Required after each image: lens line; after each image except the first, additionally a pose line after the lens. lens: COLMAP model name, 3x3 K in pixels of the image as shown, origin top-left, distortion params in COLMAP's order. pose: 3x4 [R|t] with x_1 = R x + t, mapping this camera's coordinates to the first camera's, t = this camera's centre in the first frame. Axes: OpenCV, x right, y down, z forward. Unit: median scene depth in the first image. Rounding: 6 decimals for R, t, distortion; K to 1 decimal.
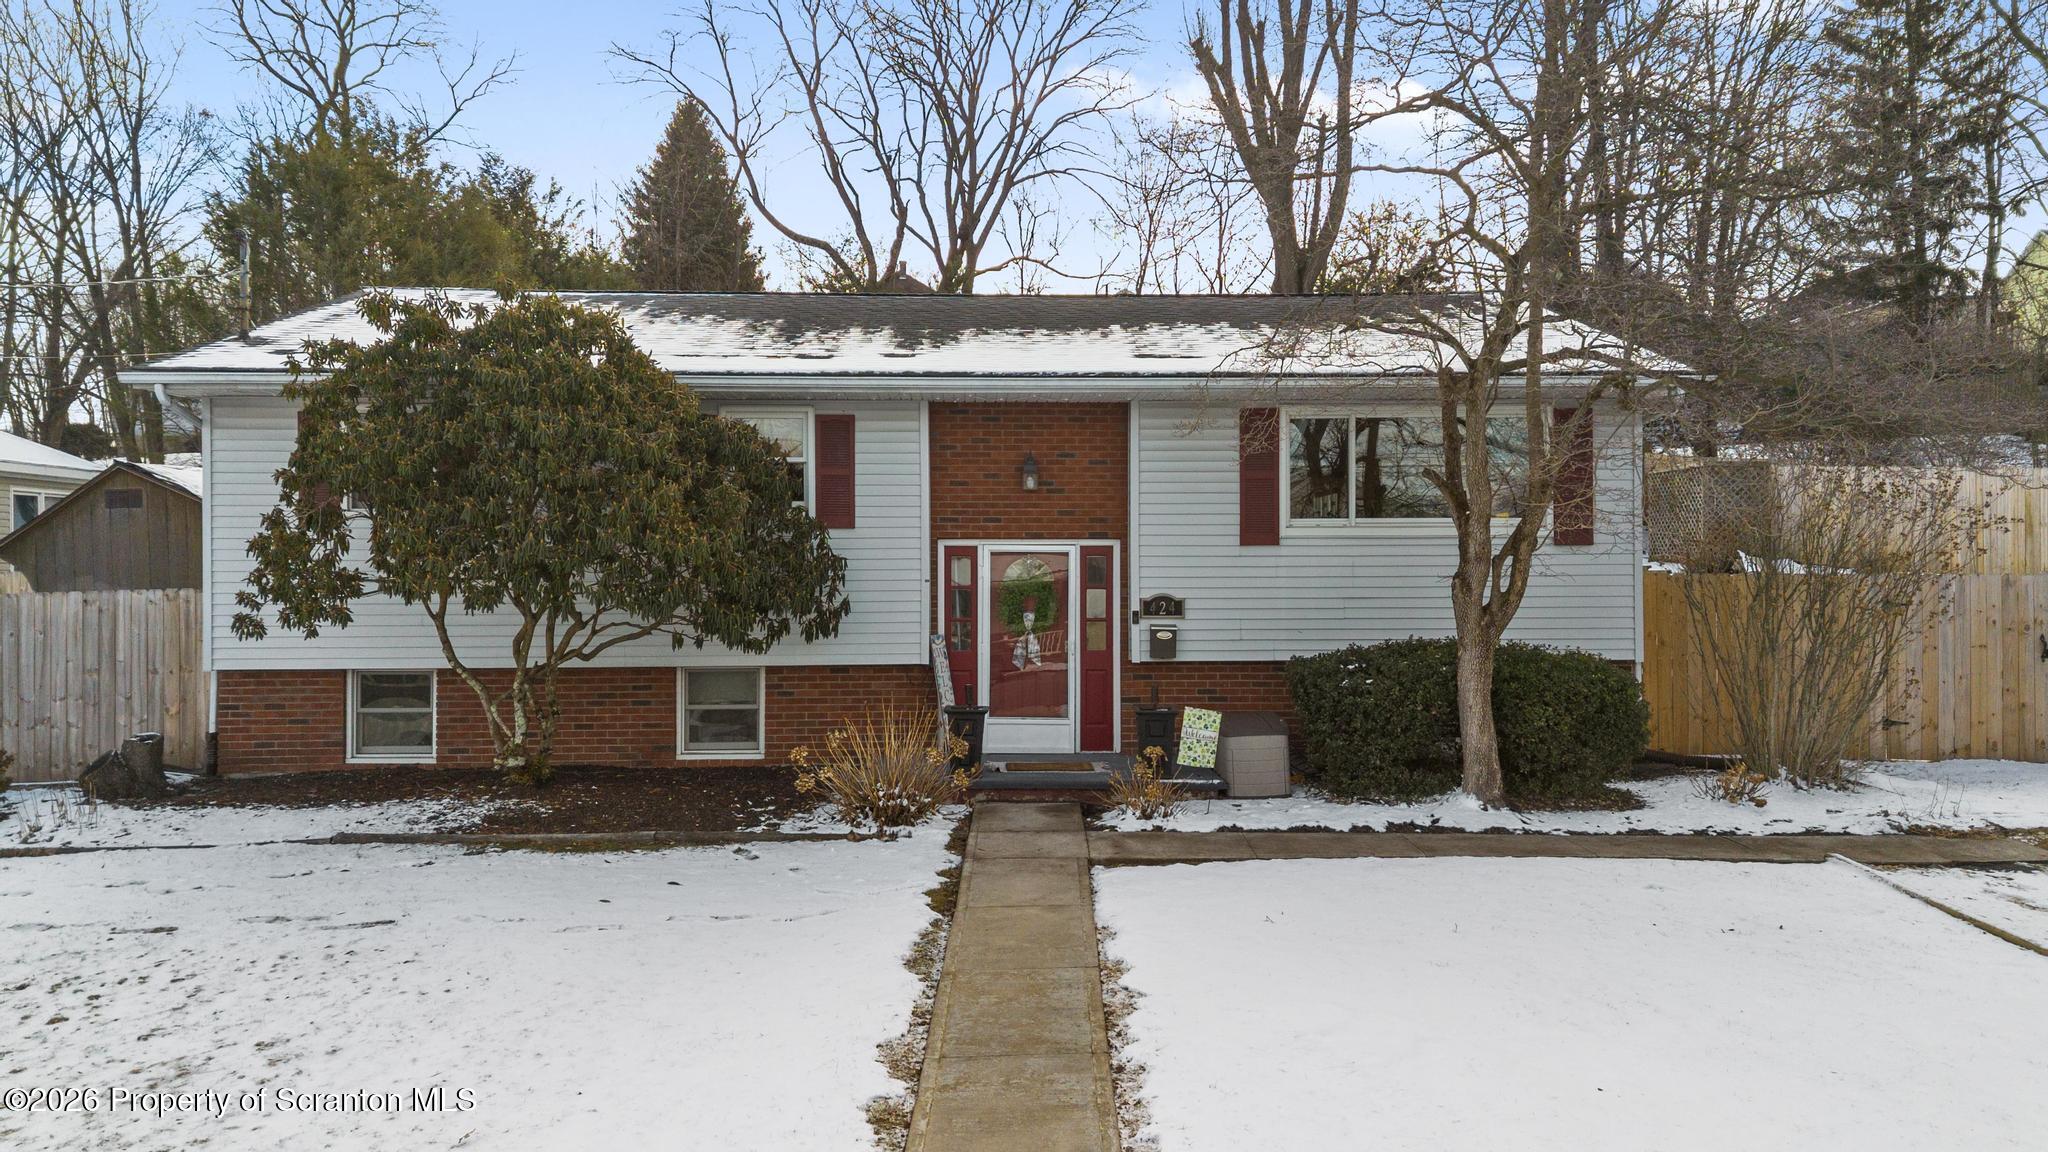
lens RADIAL K [[1433.5, 0, 1024.0], [0, 1433.5, 576.0], [0, 0, 1]] dist [0.041741, -0.001164]
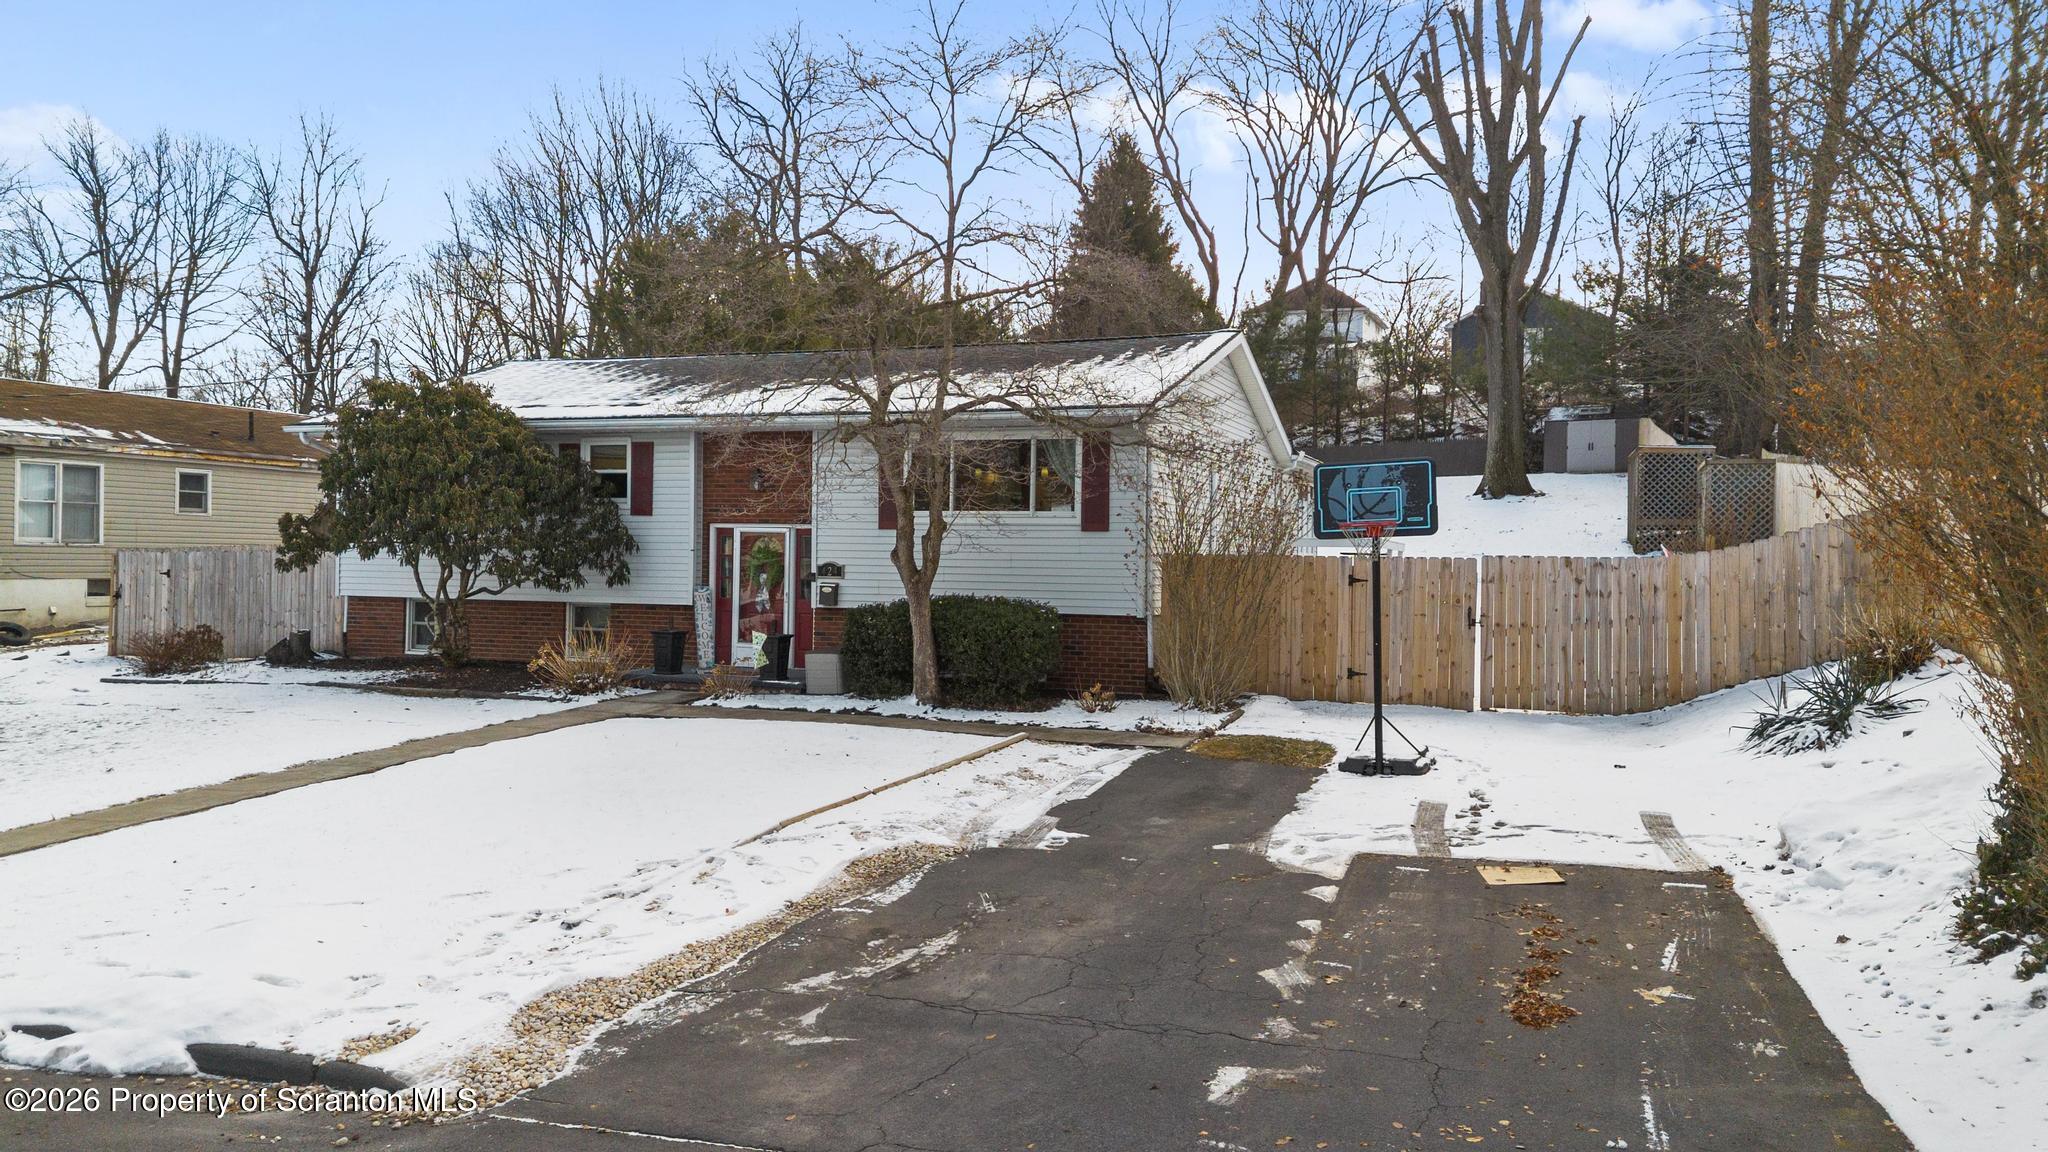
lens RADIAL K [[1396.9, 0, 1024.0], [0, 1396.9, 576.0], [0, 0, 1]] dist [0.050133, -0.001179]
pose [[0.921734, 0.019749, -0.387321, 0.838082], [-0.017666, 0.999804, 0.008938, 0.010997], [0.387421, -0.001396, 0.921902, -0.242445]]
